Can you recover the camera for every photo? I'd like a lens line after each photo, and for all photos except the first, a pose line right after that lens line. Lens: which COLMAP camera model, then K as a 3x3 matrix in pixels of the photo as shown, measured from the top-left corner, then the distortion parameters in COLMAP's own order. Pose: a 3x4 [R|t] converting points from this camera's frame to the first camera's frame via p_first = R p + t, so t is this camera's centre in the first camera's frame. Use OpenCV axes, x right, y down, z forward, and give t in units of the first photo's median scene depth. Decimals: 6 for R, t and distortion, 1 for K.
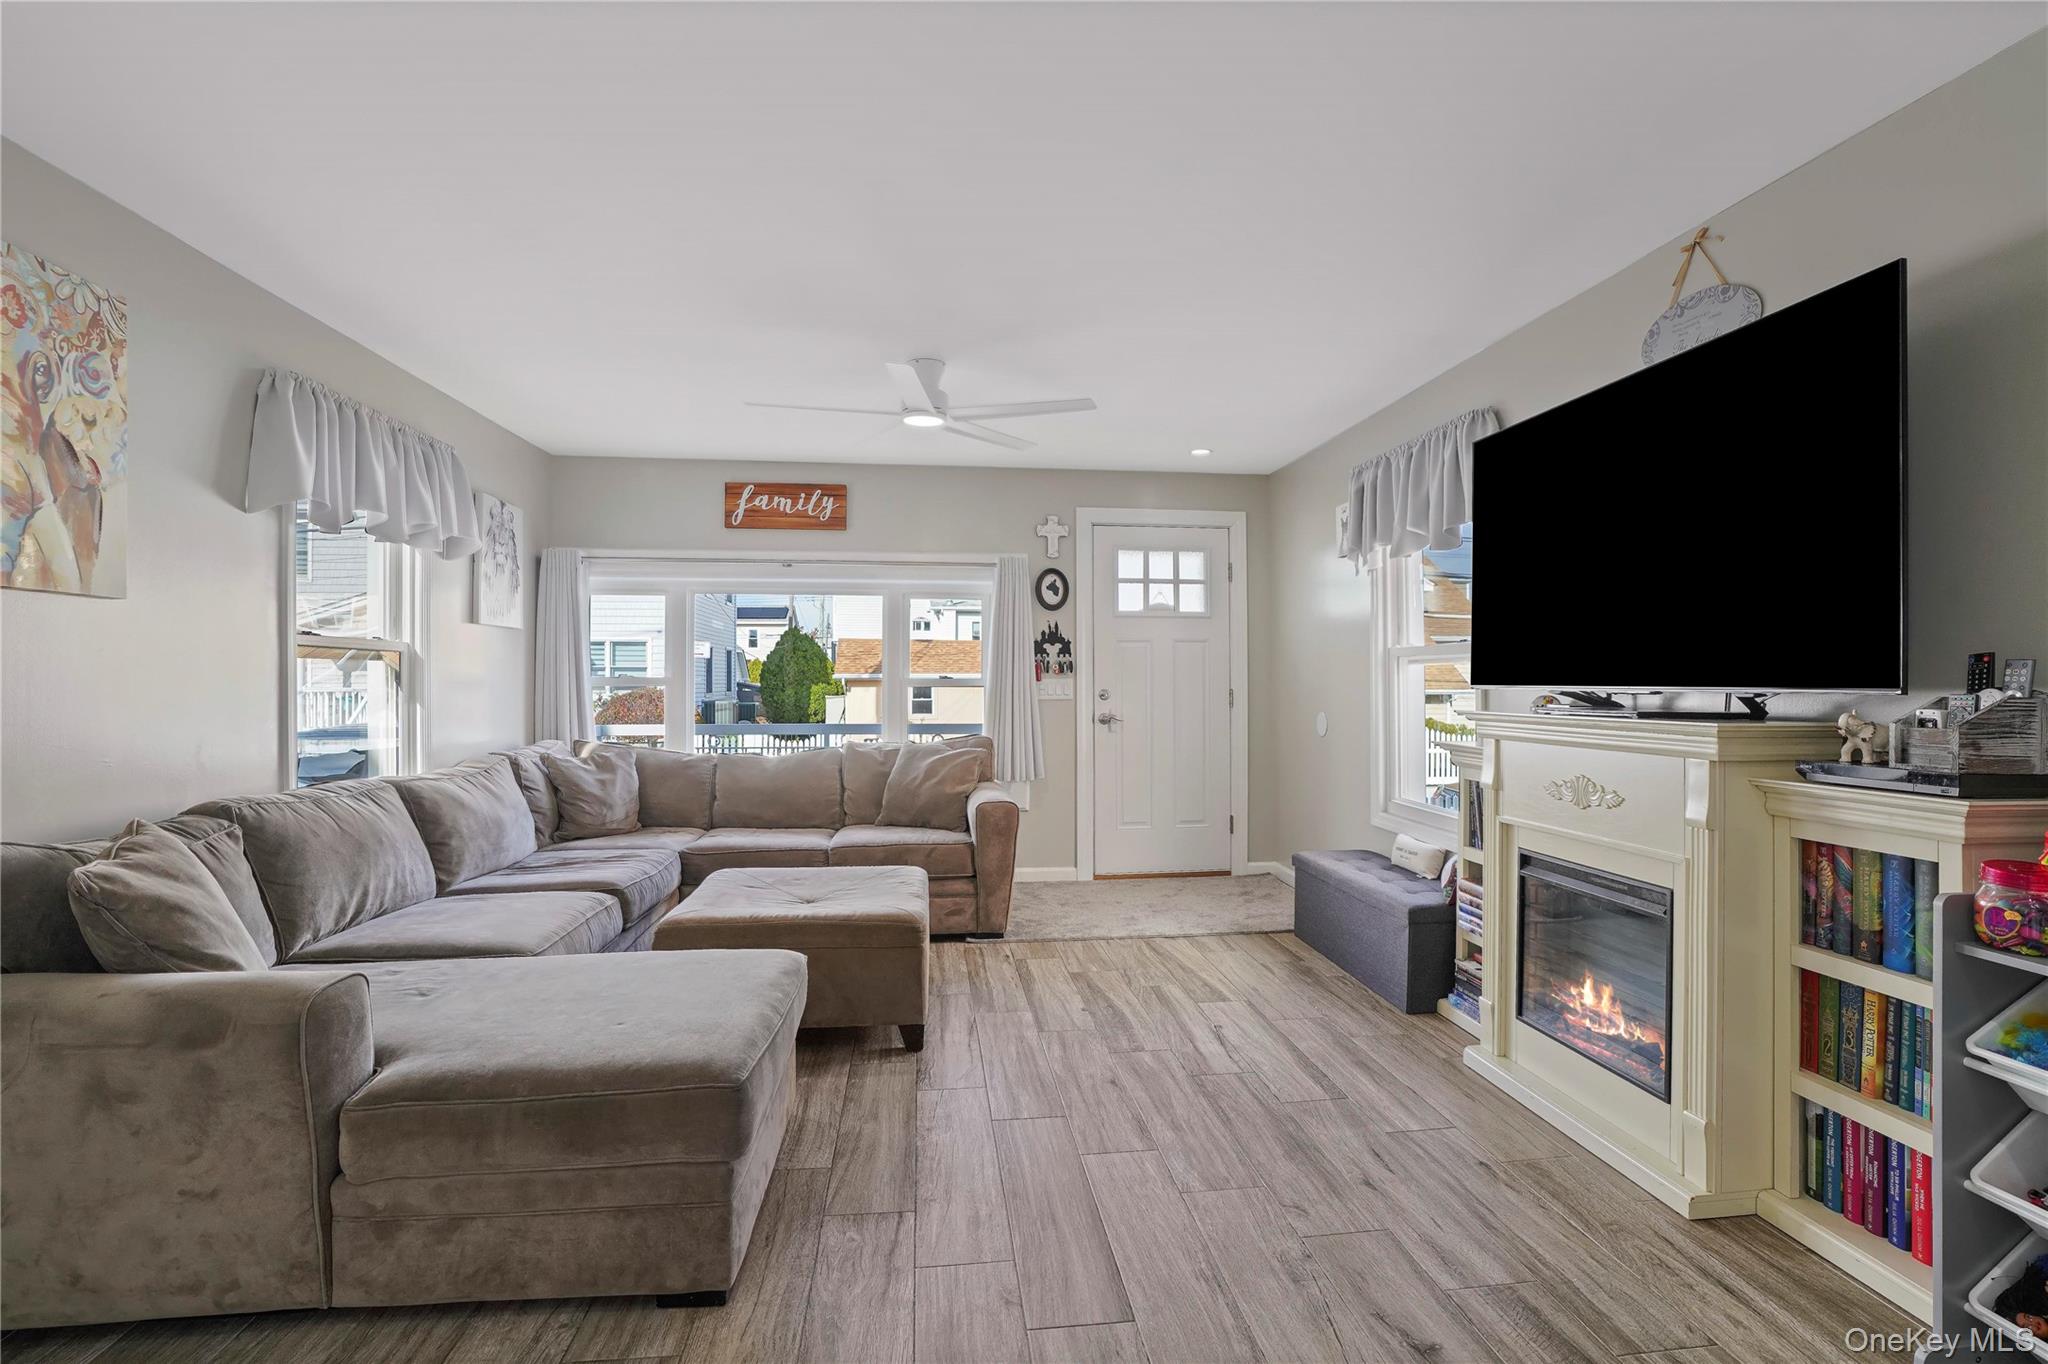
lens RADIAL K [[964.3, 0, 1050.8], [0, 964.3, 674.3], [0, 0, 1]] dist [-0.069594, 0.027304]
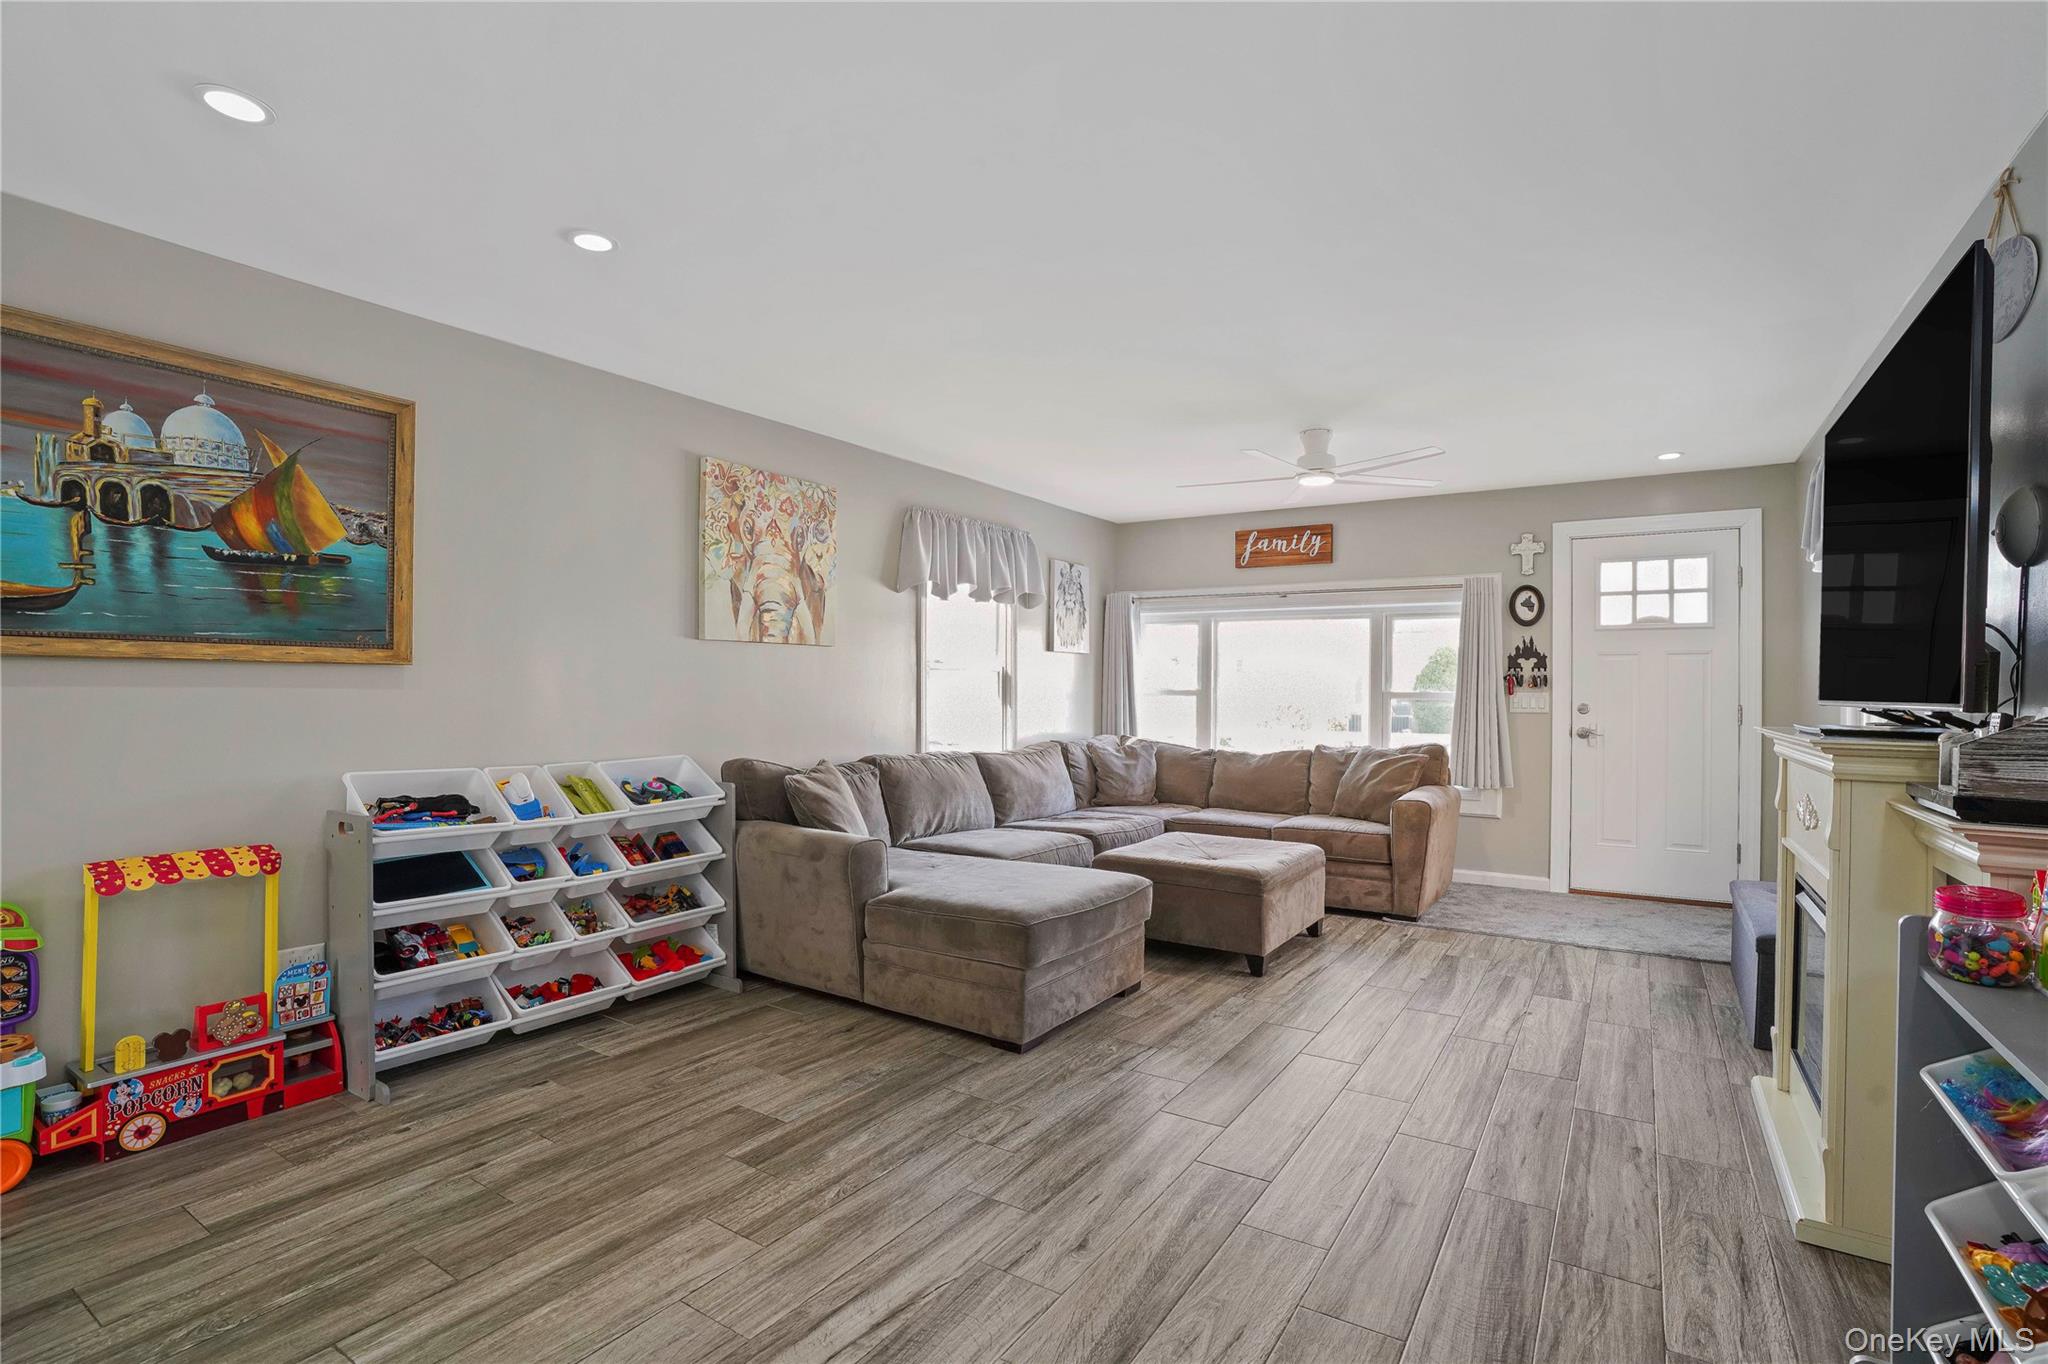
lens RADIAL K [[956.6, 0, 1052.9], [0, 956.6, 686.9], [0, 0, 1]] dist [-0.072478, 0.033882]
pose [[0.770372, 0.003821, -0.637583, 0.278229], [-0.003839, 0.999992, 0.001355, -0.000797], [0.637583, 0.001404, 0.770381, -0.105923]]
